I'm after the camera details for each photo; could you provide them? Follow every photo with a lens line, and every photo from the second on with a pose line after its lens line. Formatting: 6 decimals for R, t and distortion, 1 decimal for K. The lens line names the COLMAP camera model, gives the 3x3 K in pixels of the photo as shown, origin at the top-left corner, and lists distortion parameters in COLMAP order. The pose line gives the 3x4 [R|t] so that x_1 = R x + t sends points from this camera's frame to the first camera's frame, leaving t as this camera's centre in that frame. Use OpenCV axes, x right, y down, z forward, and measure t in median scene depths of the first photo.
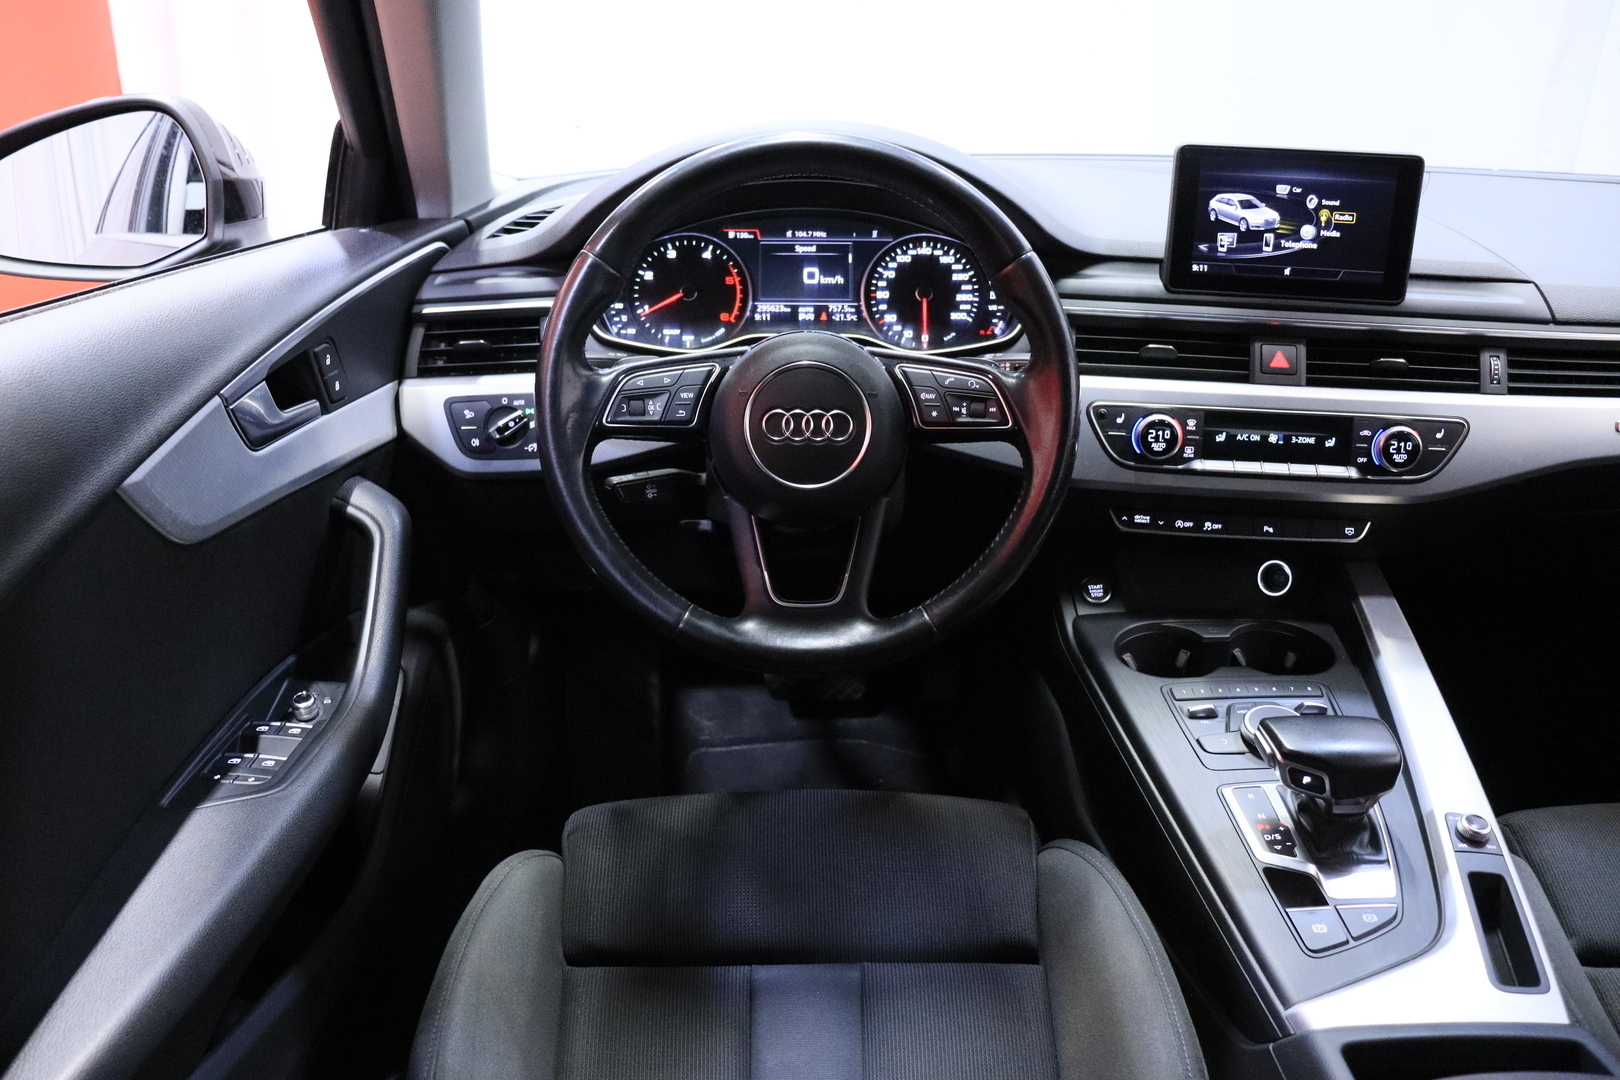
lens RADIAL K [[1345.6, 0, 802.6], [0, 1345.6, 547.0], [0, 0, 1]] dist [-0.173332, 0.148551]
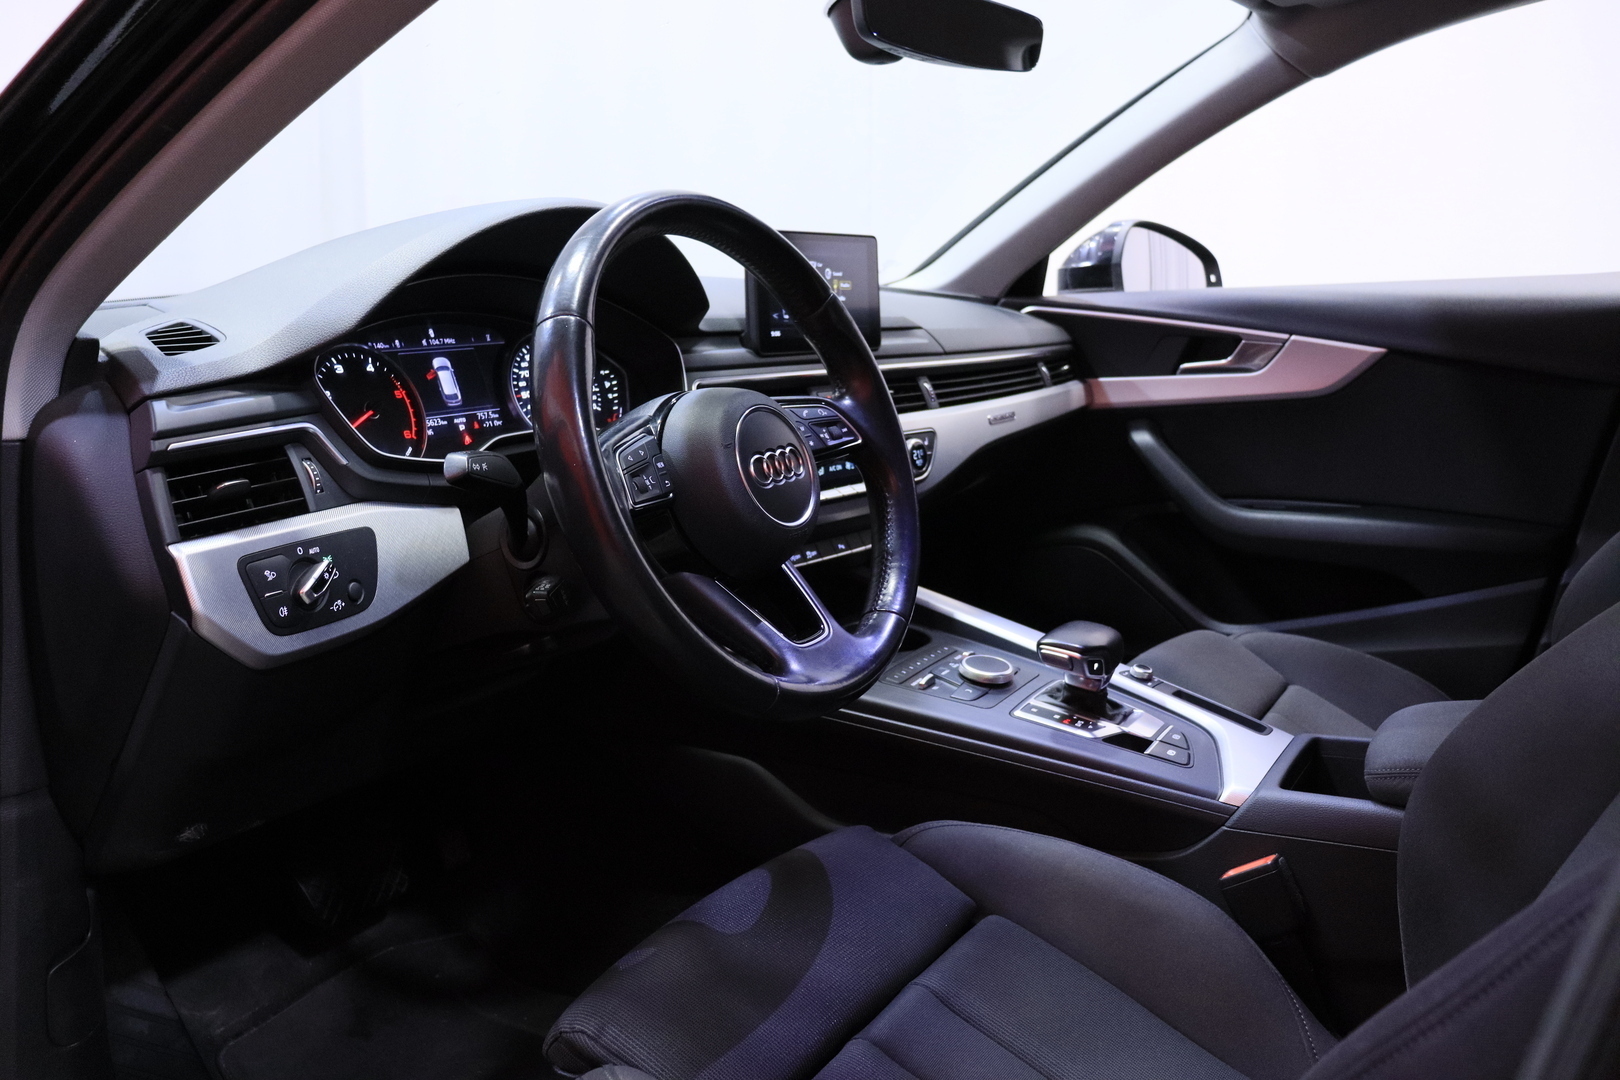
lens RADIAL K [[1345.6, 0, 824.2], [0, 1345.6, 546.4], [0, 0, 1]] dist [-0.173332, 0.148551]
pose [[0.528350, -0.174090, 0.830987, -0.687017], [0.317808, 0.948149, -0.003430, -0.014911], [-0.787302, 0.265906, 0.556281, 0.350539]]
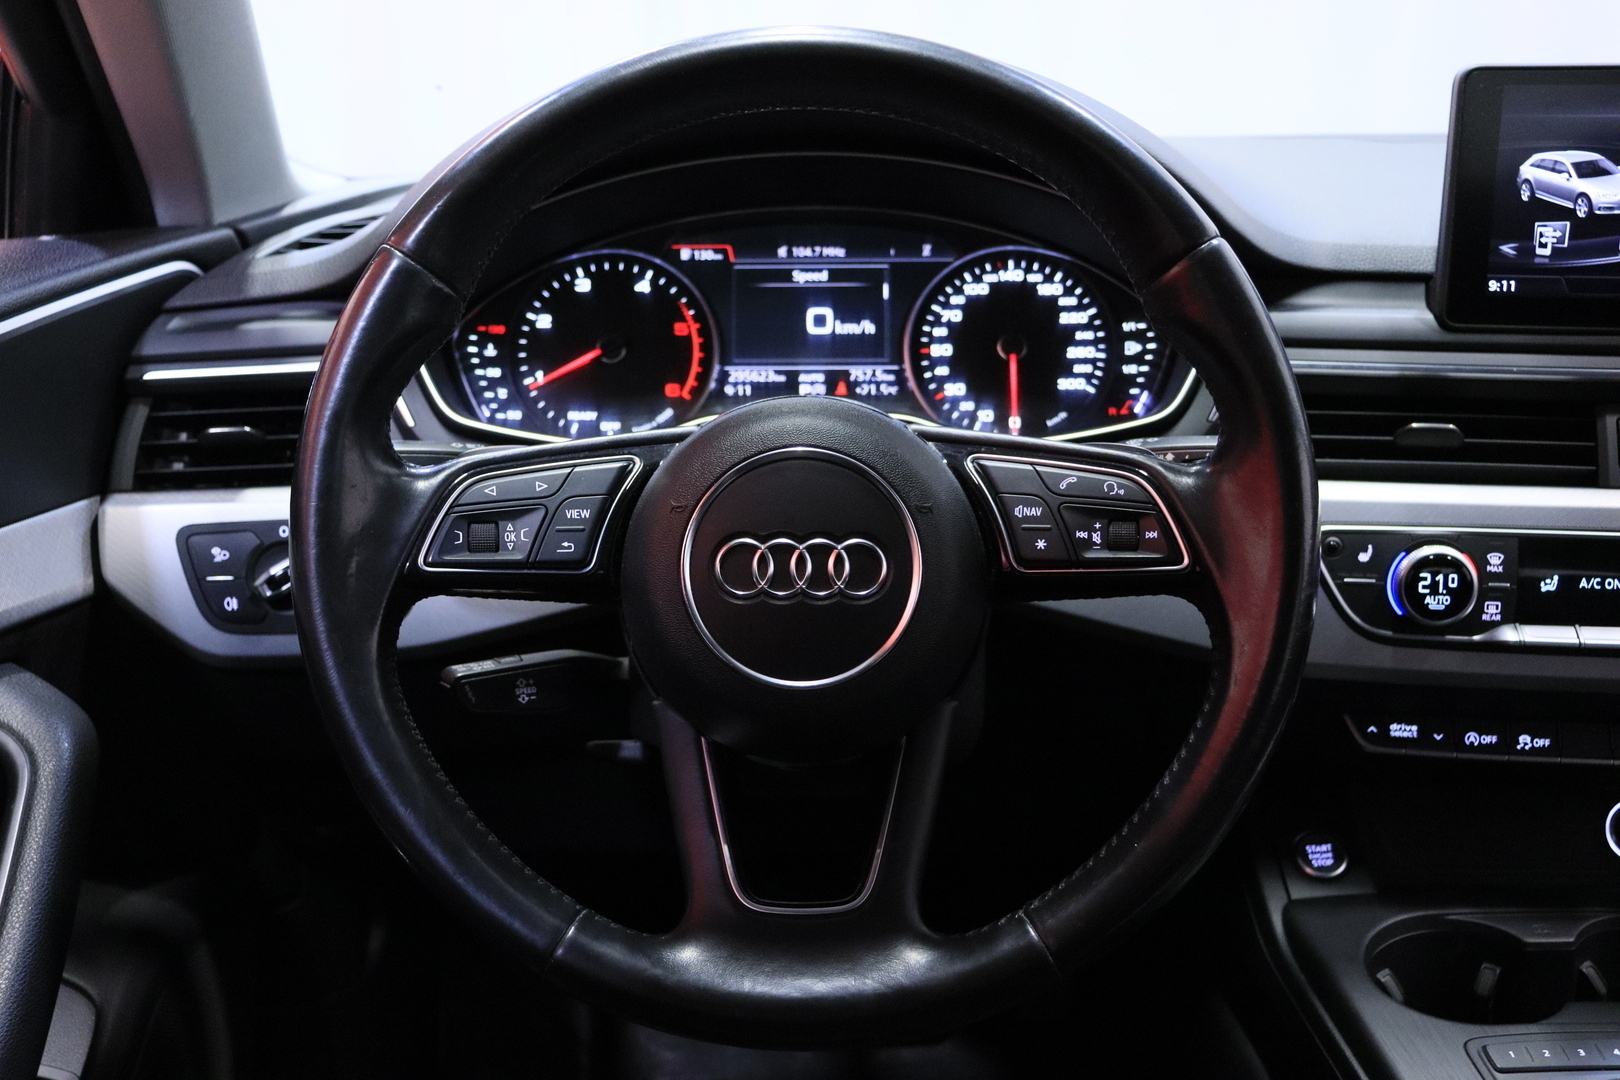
lens RADIAL K [[1753.1, 0, 801.3], [0, 1753.1, 552.1], [0, 0, 1]] dist [-0.035054, 0.000000]
pose [[0.999737, -0.007670, -0.021611, 0.015400], [0.005255, 0.993954, -0.109668, -0.017219], [0.022322, 0.109526, 0.993733, 0.258466]]
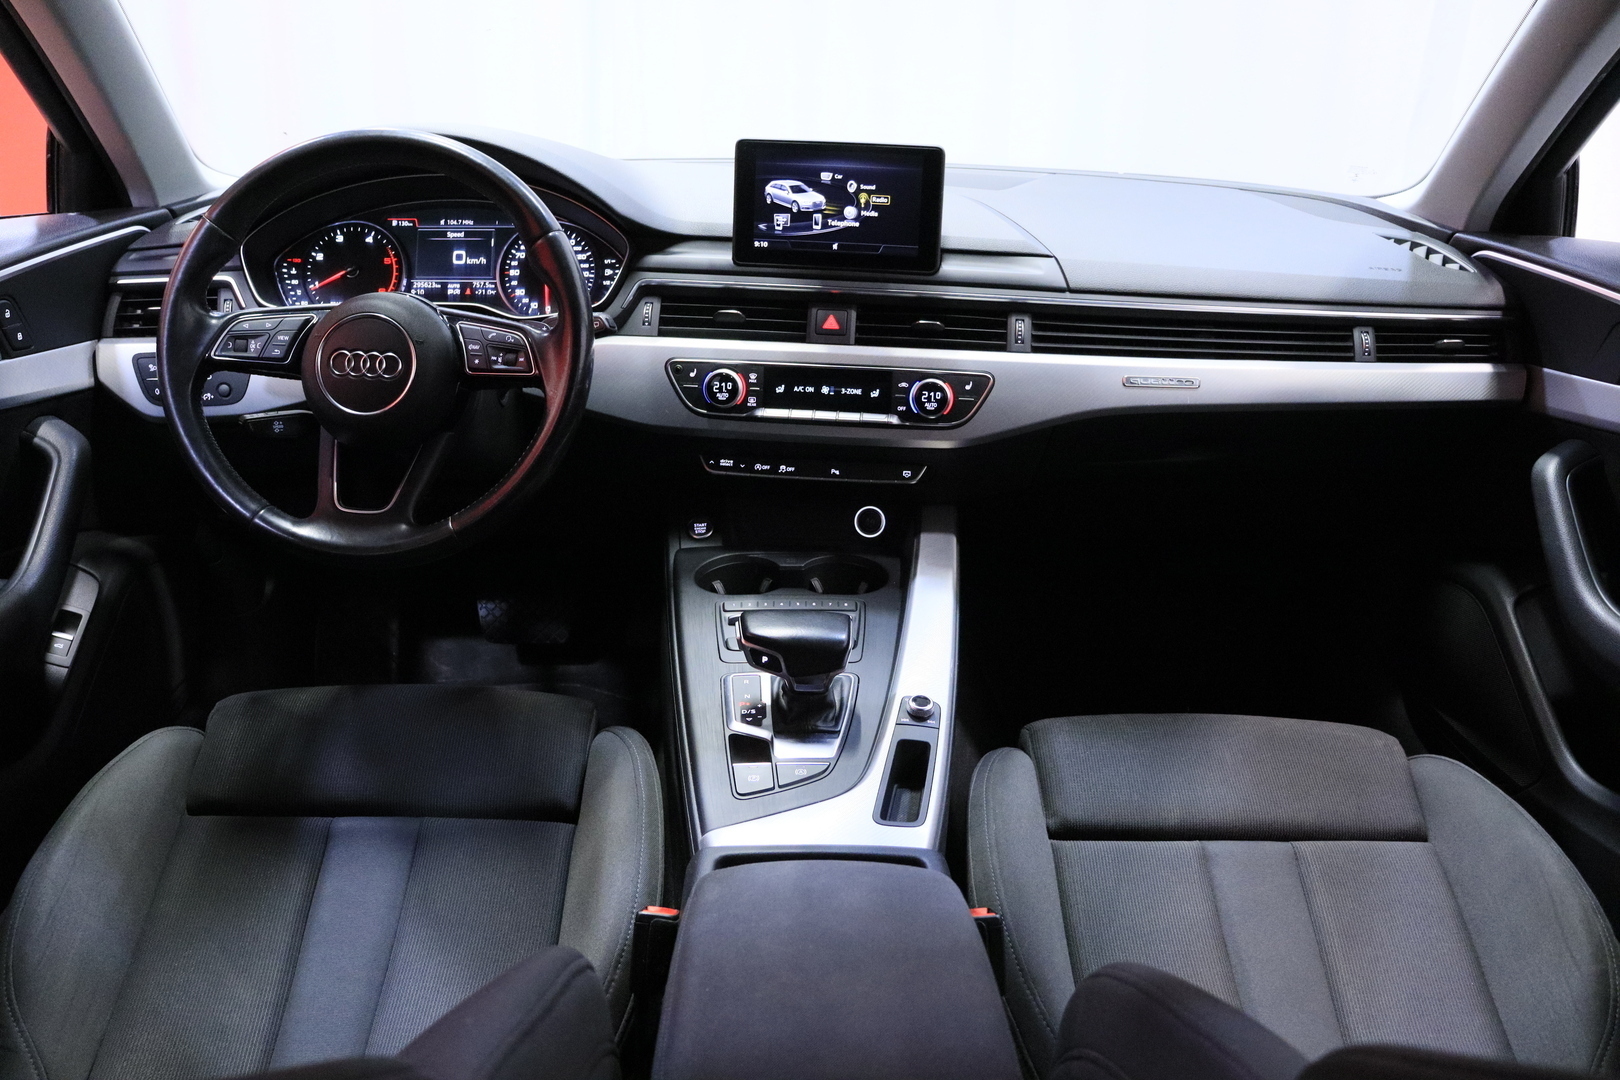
lens RADIAL K [[1345.6, 0, 811.4], [0, 1345.6, 555.3], [0, 0, 1]] dist [-0.173332, 0.148551]
pose [[0.999829, 0.011555, 0.014453, 0.328133], [-0.011211, 0.999656, -0.023719, 0.090380], [-0.014722, 0.023553, 0.999614, -0.173863]]
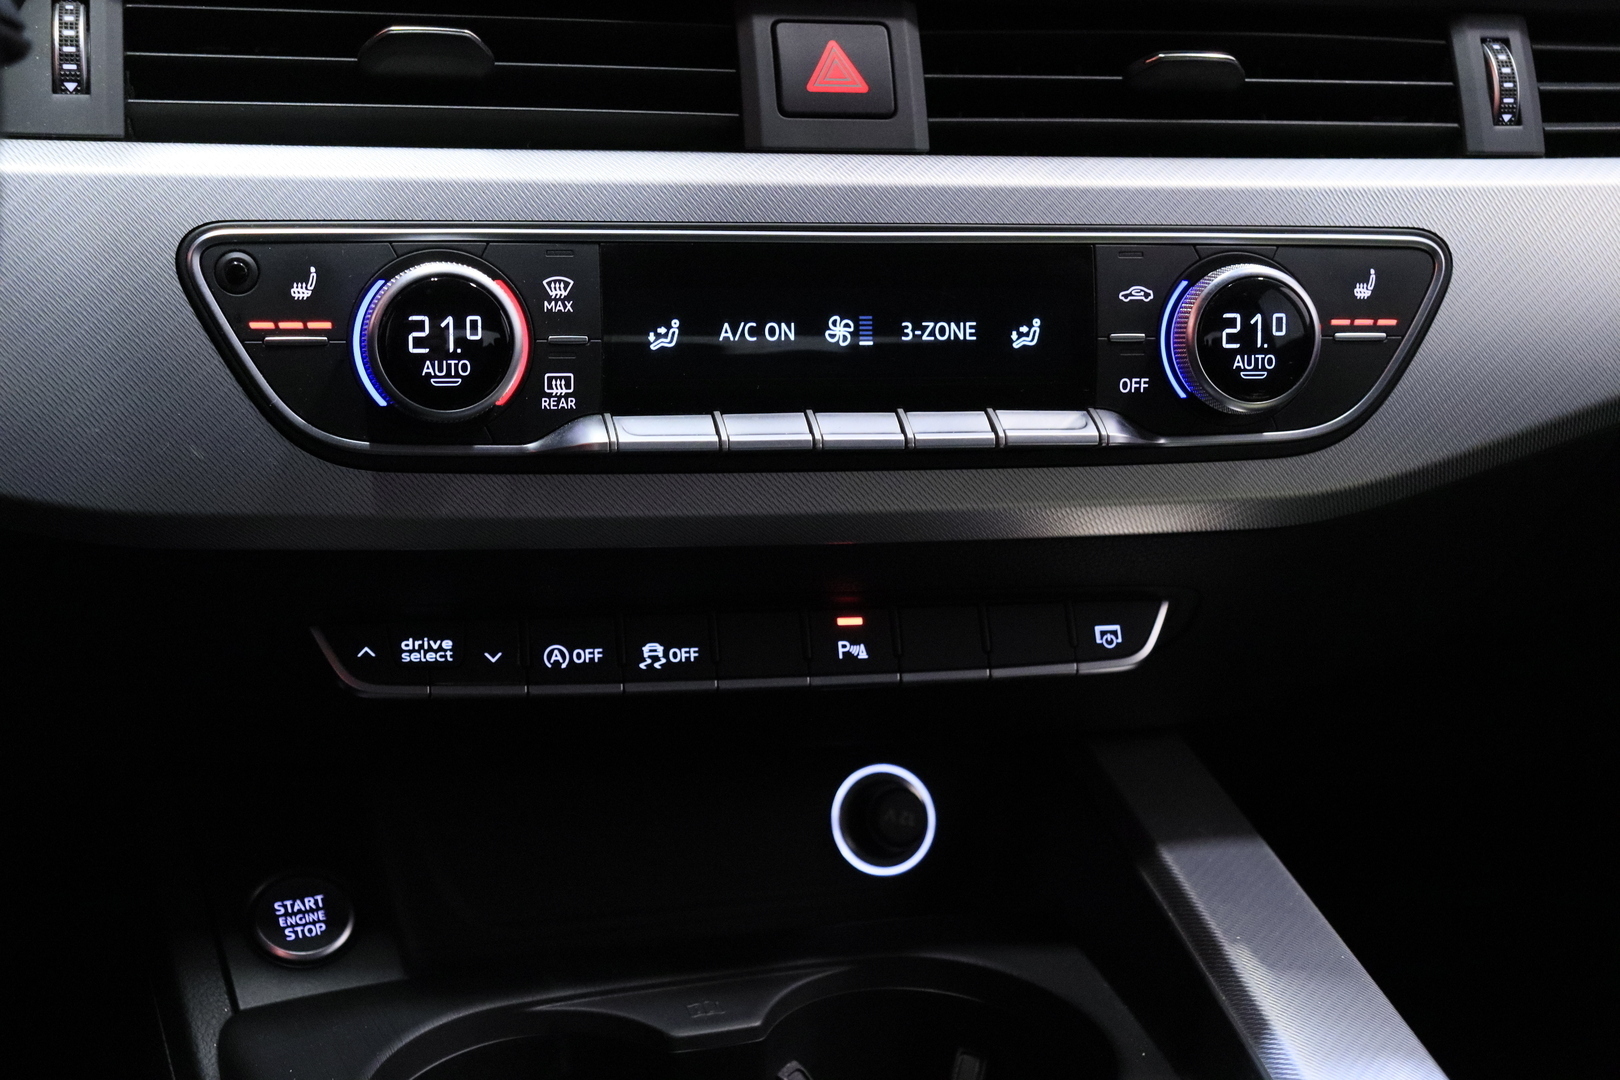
lens RADIAL K [[2480.3, 0, 796.9], [0, 2480.3, 542.4], [0, 0, 1]] dist [0.056183, 0.000000]
pose [[0.942937, -0.055844, 0.328255, 0.162256], [0.098392, 0.988543, -0.114463, 0.026864], [-0.318102, 0.140229, 0.937628, 0.486568]]
